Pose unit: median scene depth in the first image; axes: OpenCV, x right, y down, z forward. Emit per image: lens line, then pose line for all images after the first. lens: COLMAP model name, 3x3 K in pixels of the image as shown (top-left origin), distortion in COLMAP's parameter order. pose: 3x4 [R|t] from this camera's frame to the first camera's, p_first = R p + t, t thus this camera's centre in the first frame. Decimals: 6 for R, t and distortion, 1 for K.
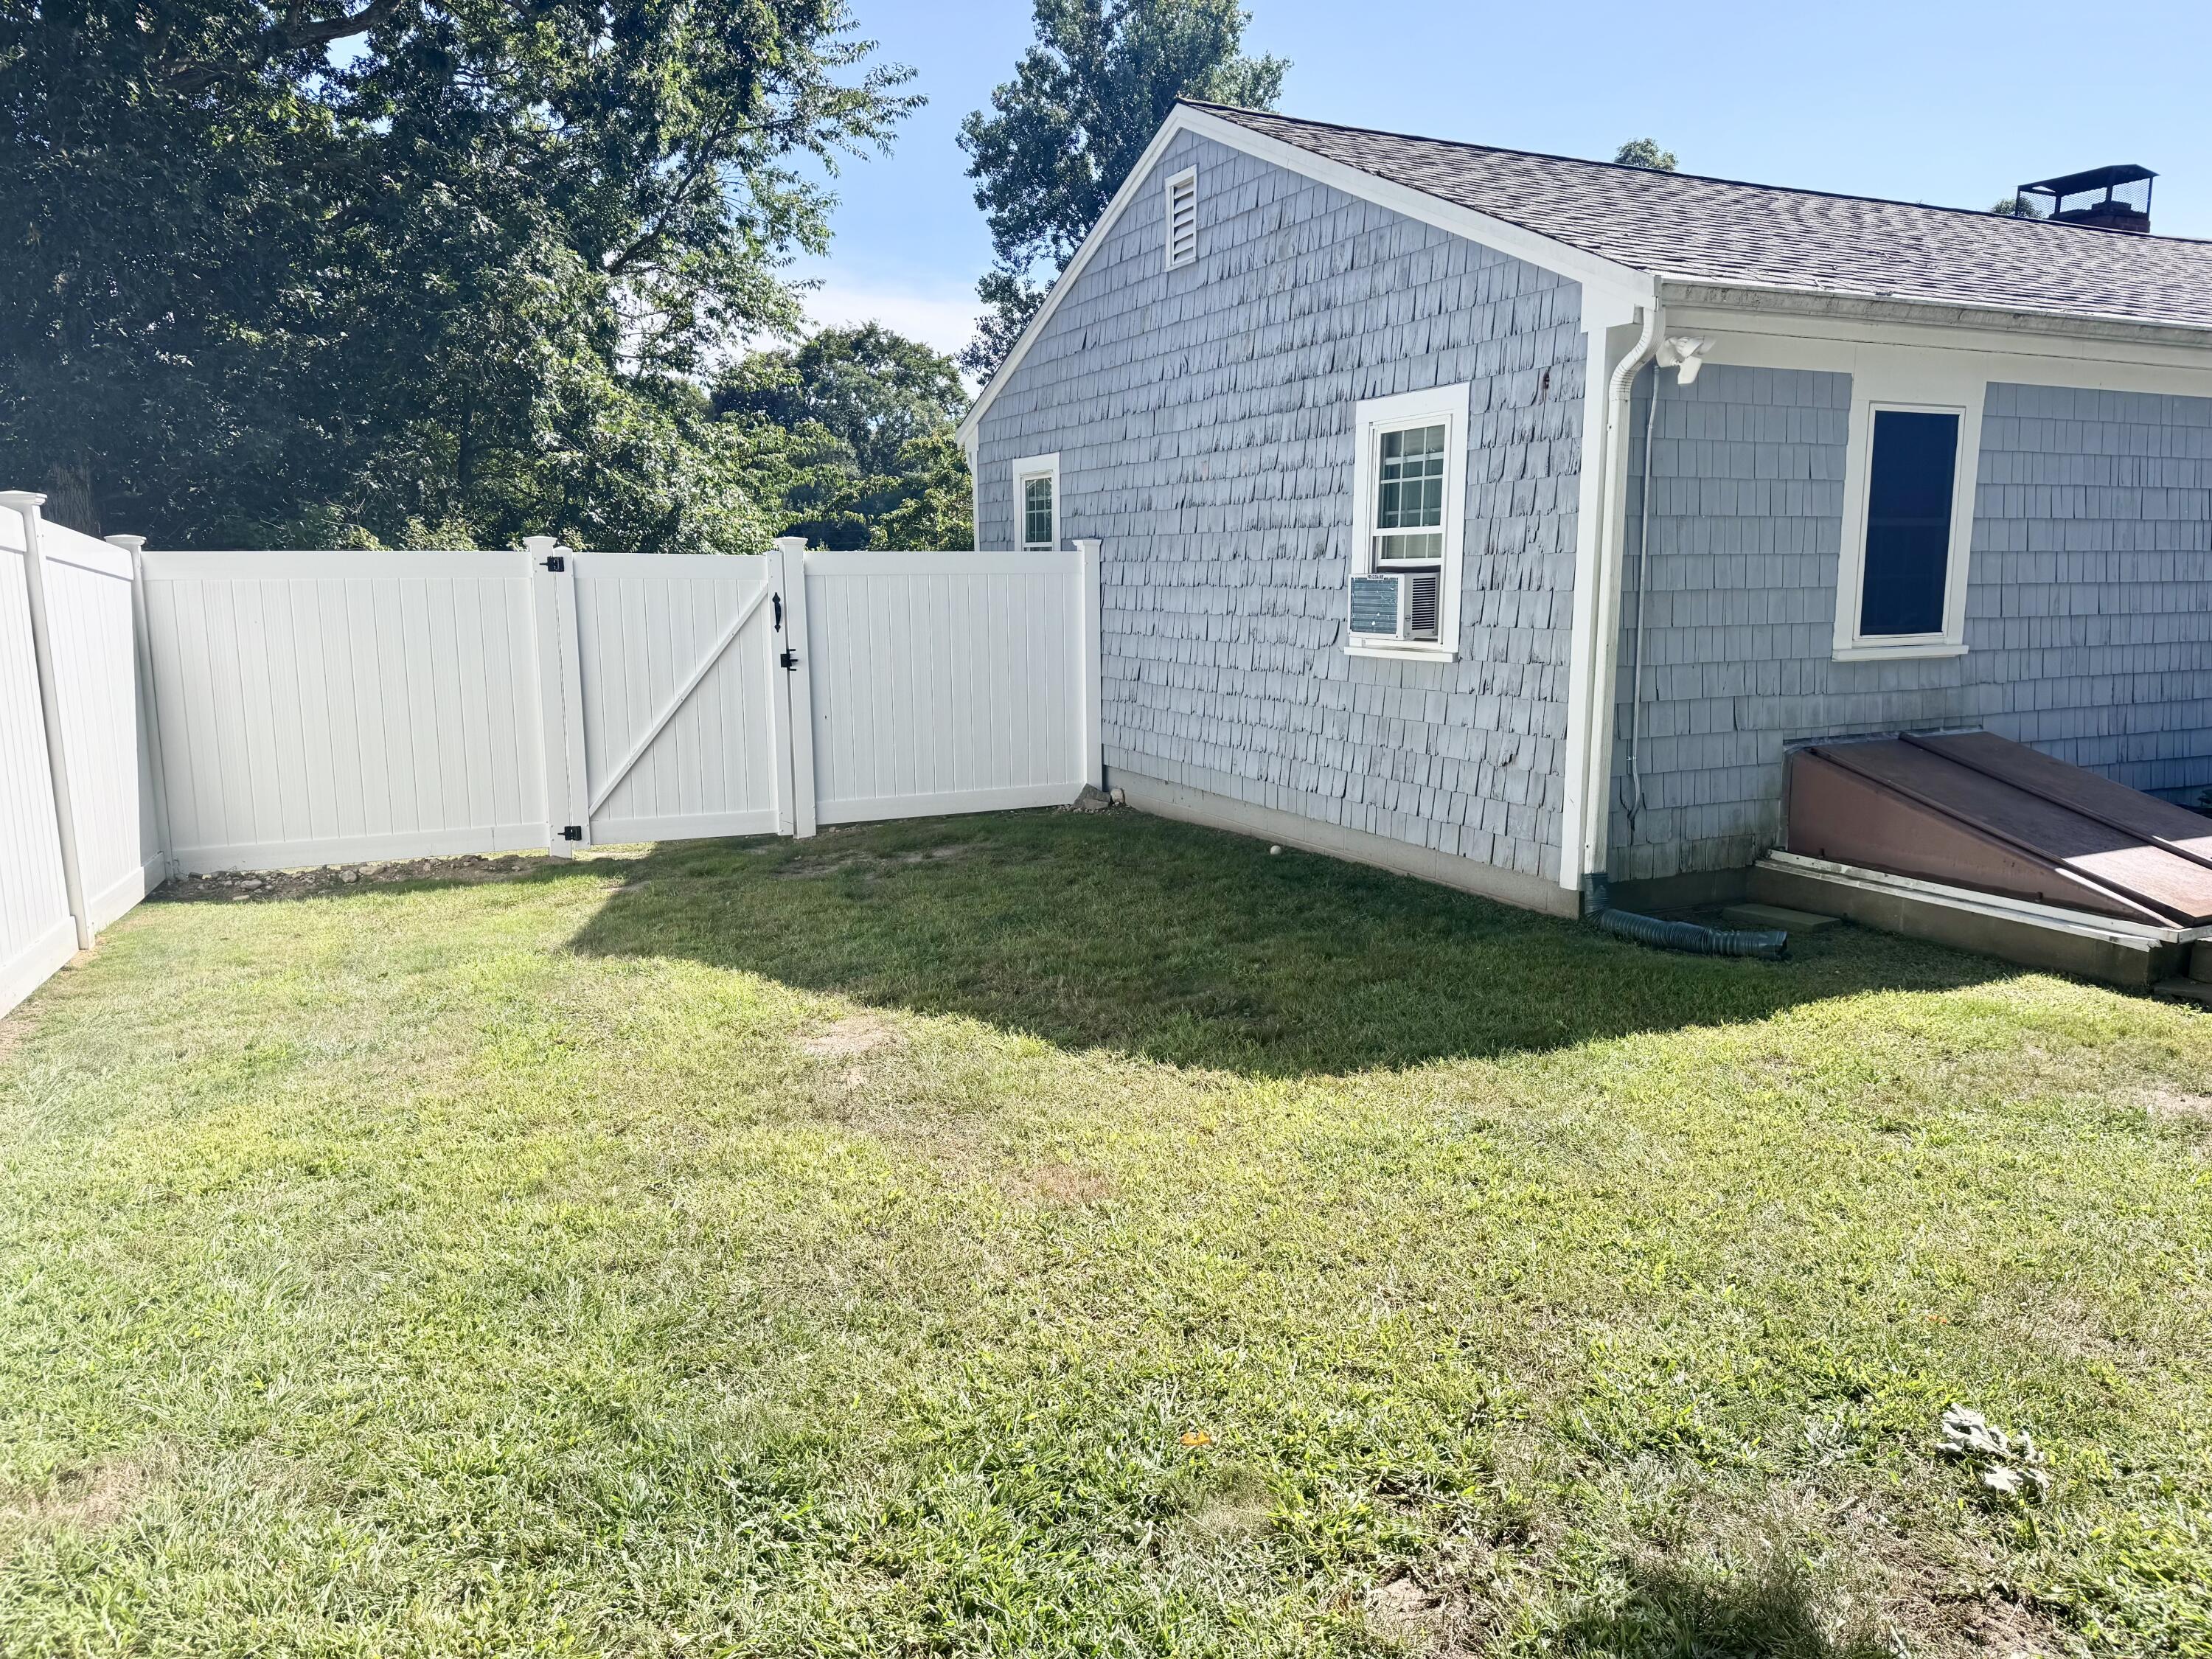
lens RADIAL K [[1557.9, 0, 1106.0], [0, 1557.9, 829.5], [0, 0, 1]] dist [0.025955, -0.029296]
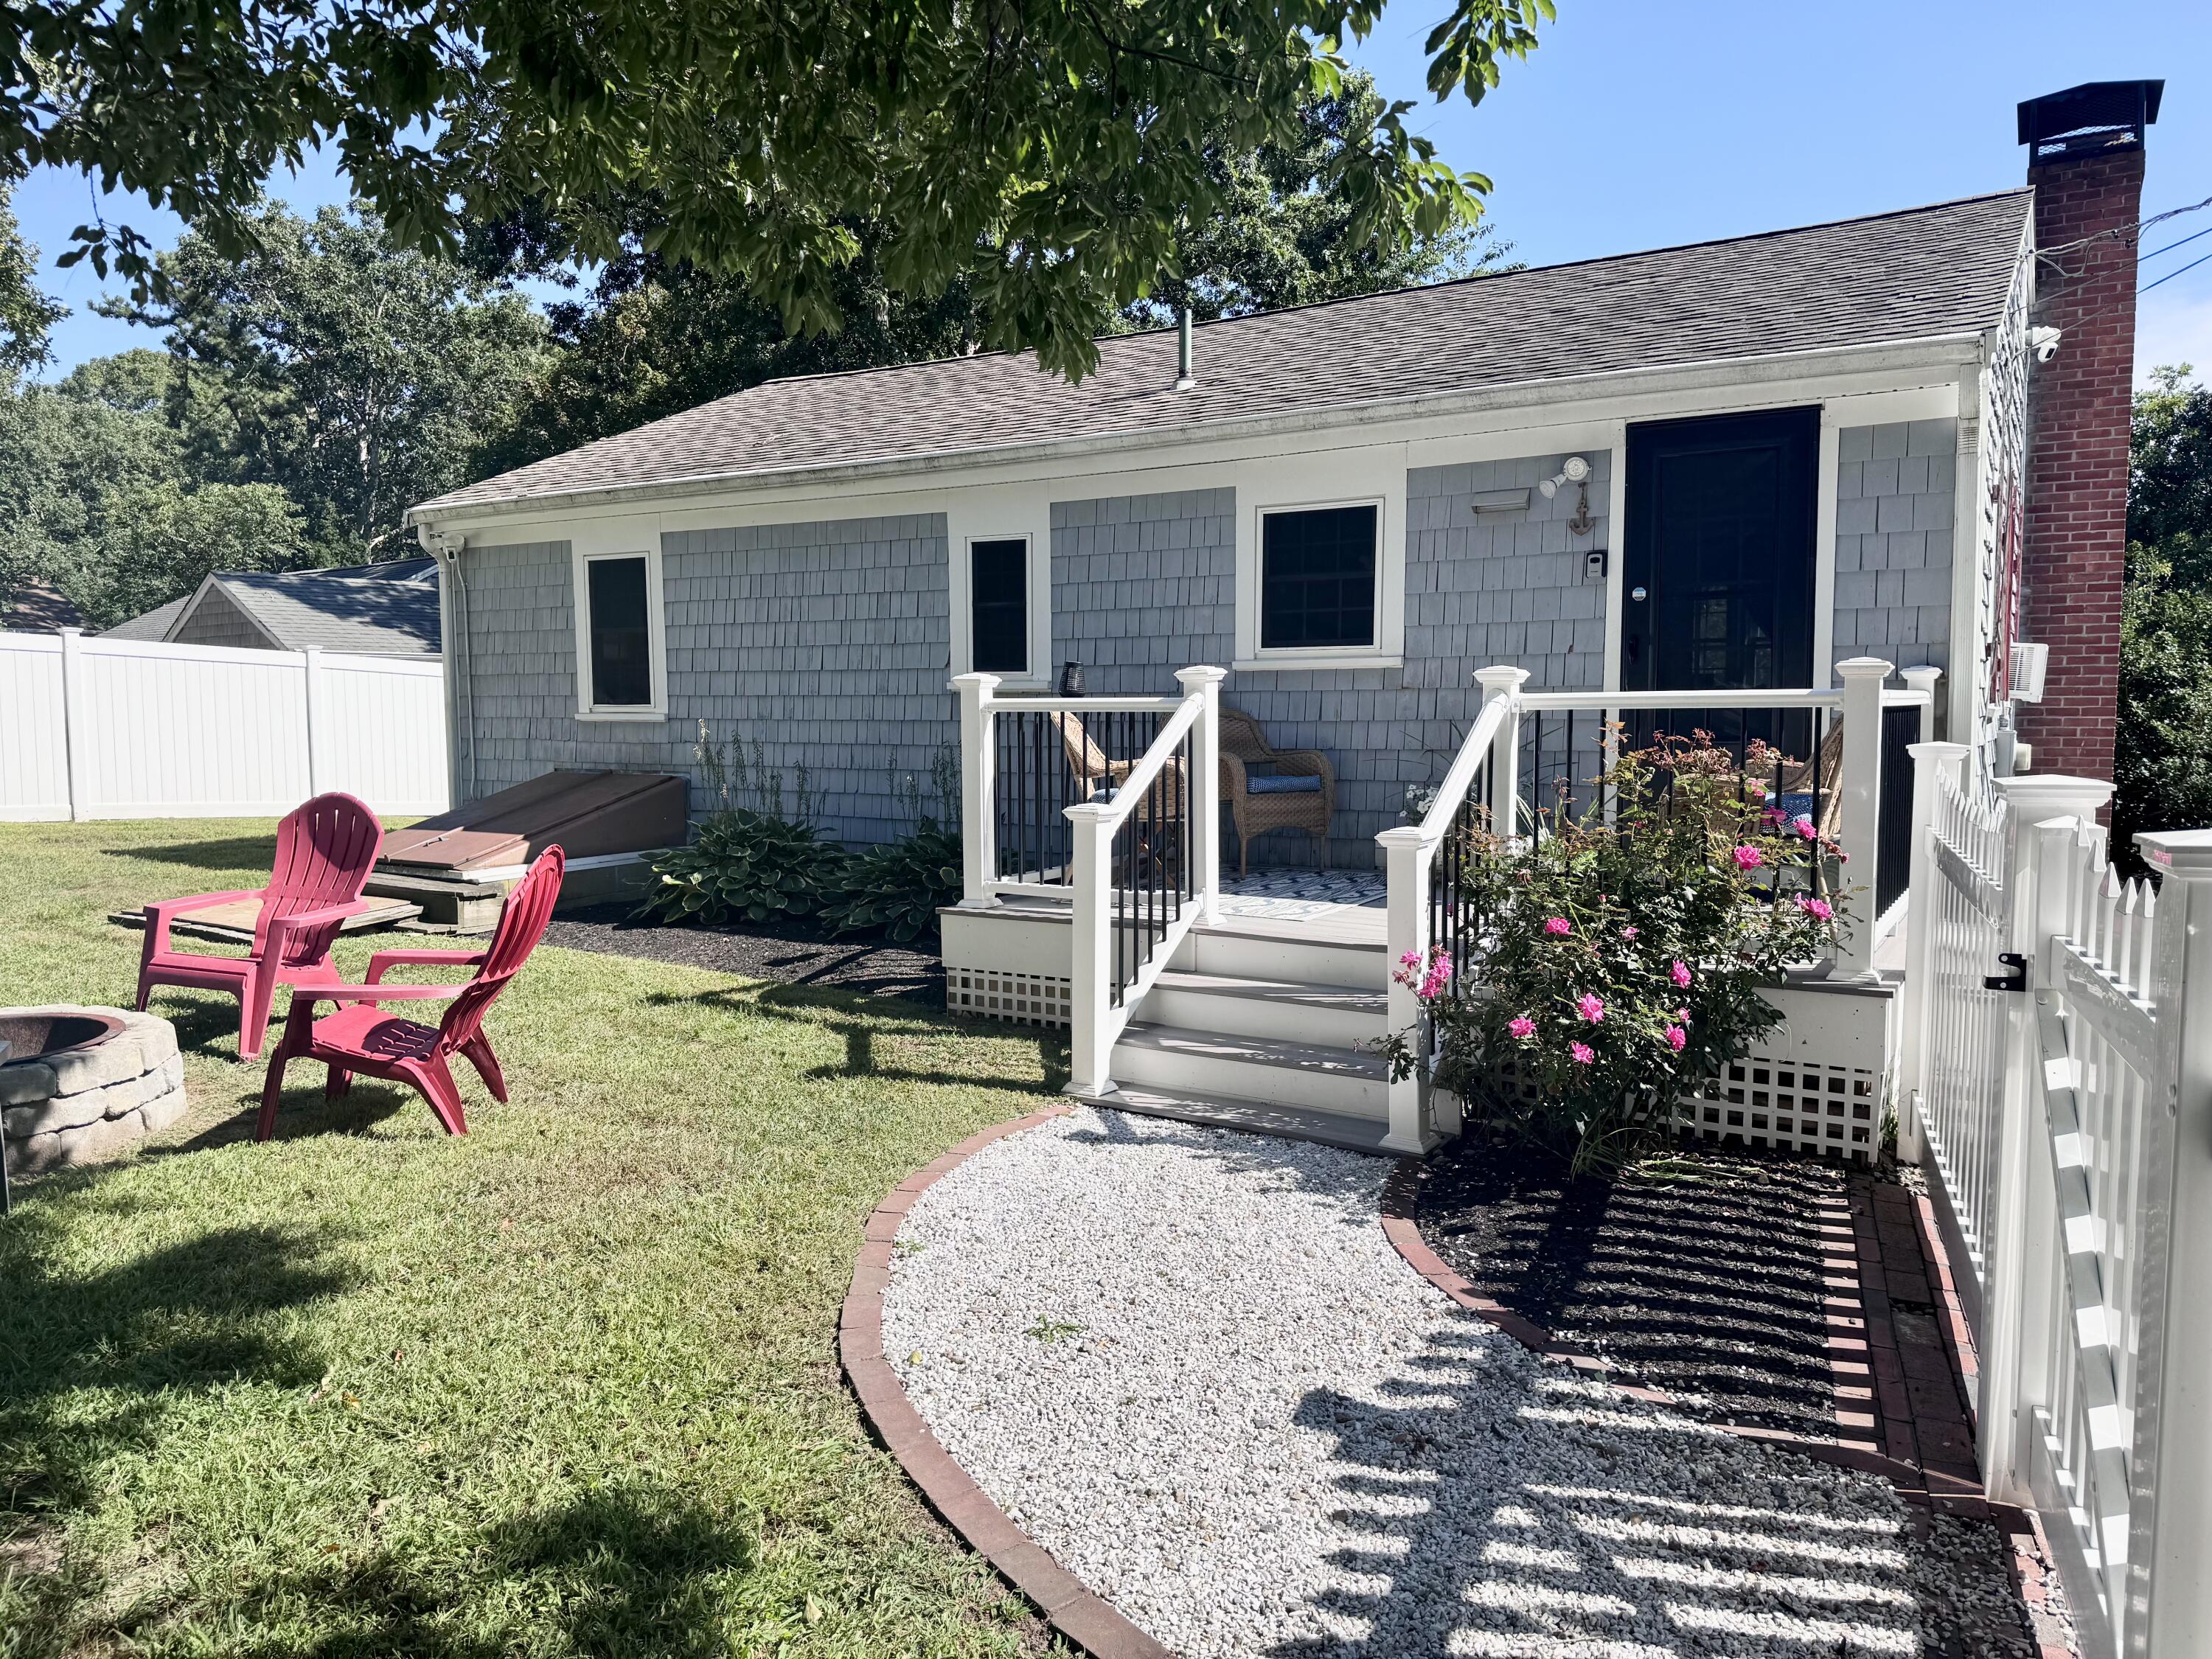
lens RADIAL K [[1517.3, 0, 1106.0], [0, 1517.3, 829.5], [0, 0, 1]] dist [0.073599, -0.000497]
pose [[0.556651, 0.070818, -0.827723, 2.162591], [-0.143037, 0.989650, -0.011521, -0.061510], [0.818340, 0.124808, 0.561019, 0.628093]]
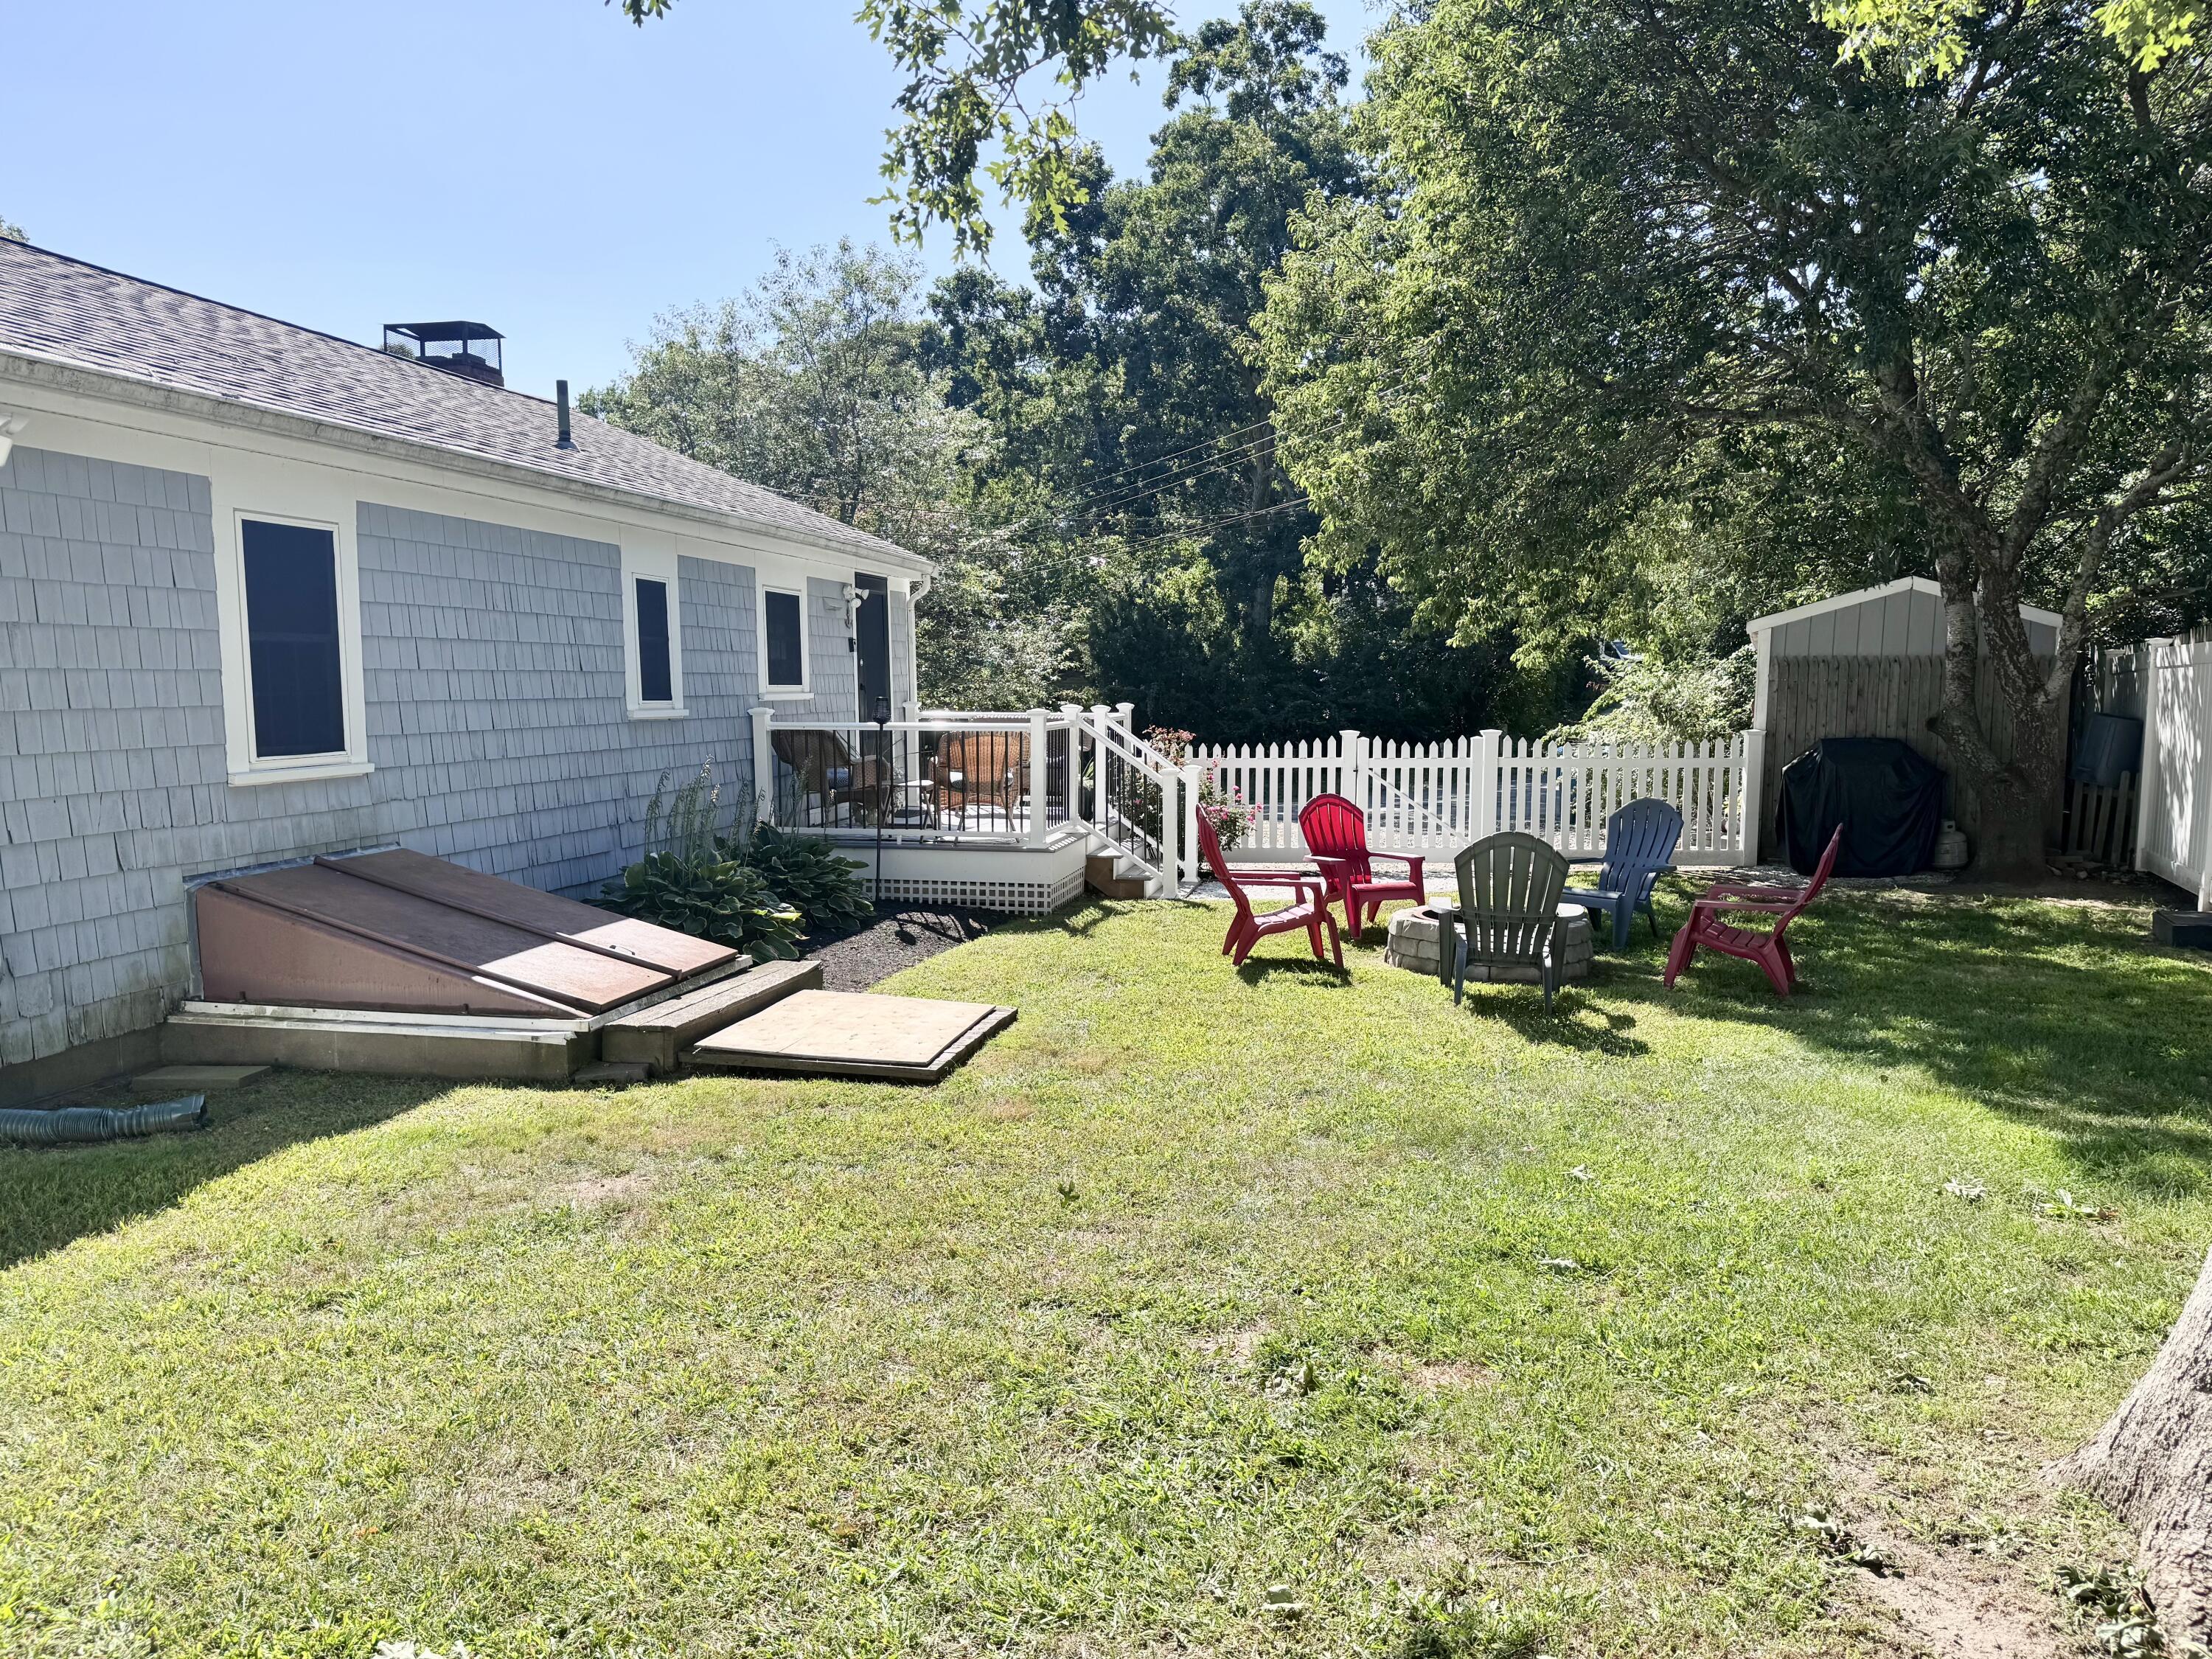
lens RADIAL K [[1557.9, 0, 1106.0], [0, 1557.9, 829.5], [0, 0, 1]] dist [0.025955, -0.029296]
pose [[0.607874, -0.072444, 0.790722, 0.054107], [0.131355, 0.991283, -0.010161, -0.006431], [-0.783093, 0.110042, 0.612091, 0.044288]]
